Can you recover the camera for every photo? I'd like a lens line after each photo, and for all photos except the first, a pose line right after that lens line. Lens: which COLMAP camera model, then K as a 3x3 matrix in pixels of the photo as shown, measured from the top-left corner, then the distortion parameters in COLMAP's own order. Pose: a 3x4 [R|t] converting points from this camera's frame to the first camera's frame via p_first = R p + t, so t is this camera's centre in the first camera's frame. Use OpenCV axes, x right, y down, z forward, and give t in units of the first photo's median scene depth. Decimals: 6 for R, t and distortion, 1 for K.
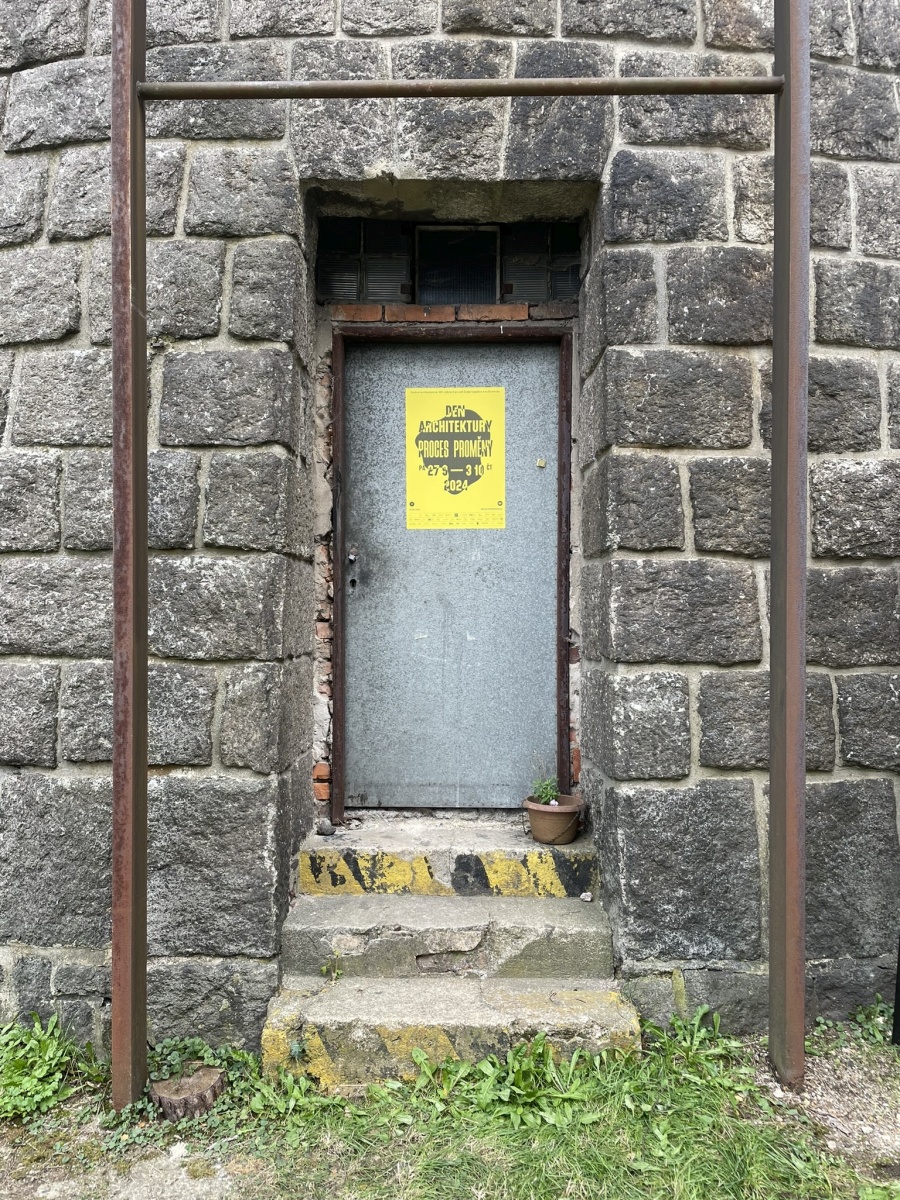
lens RADIAL K [[910.9, 0, 450.0], [0, 910.9, 600.0], [0, 0, 1]] dist [0.081749, -0.106305]
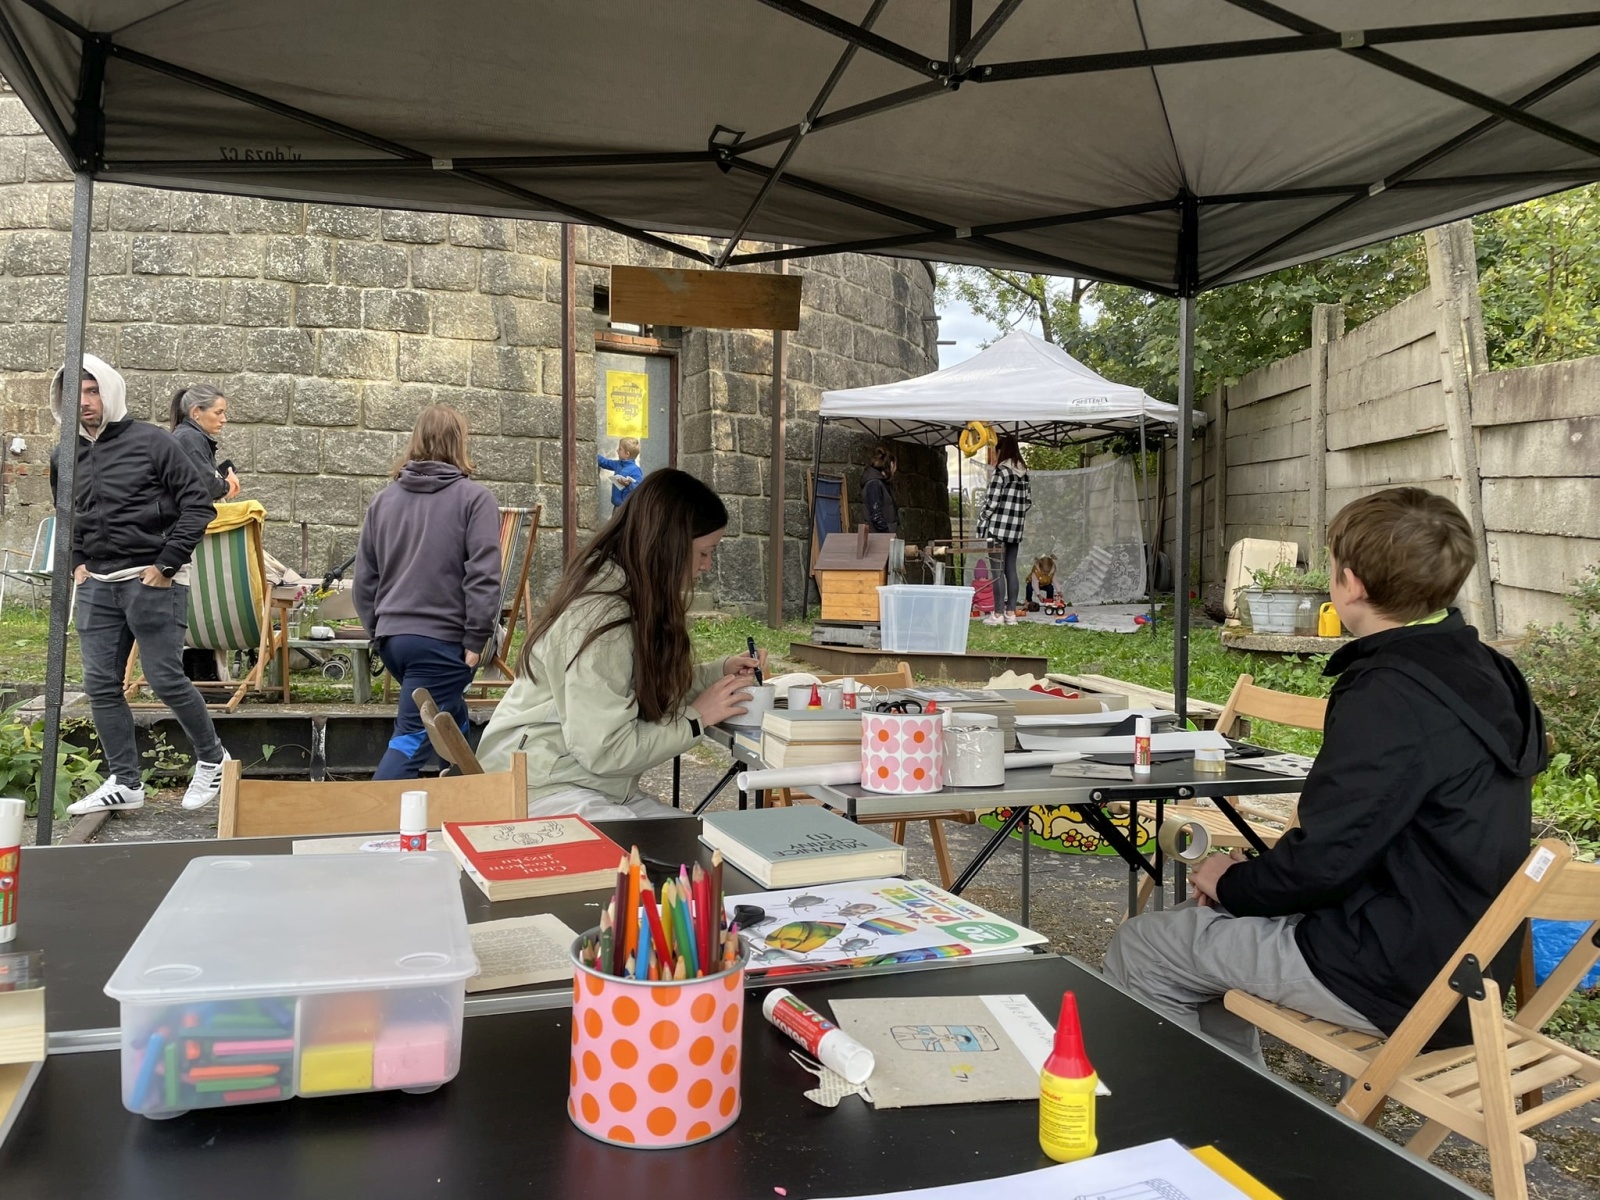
lens RADIAL K [[1214.5, 0, 807.4], [0, 1214.5, 613.1], [0, 0, 1]] dist [0.081749, -0.106305]
pose [[0.820115, -0.016872, 0.571951, -1.576653], [-0.012631, 0.998788, 0.047575, 0.239737], [-0.572060, -0.046241, 0.818907, -1.994326]]
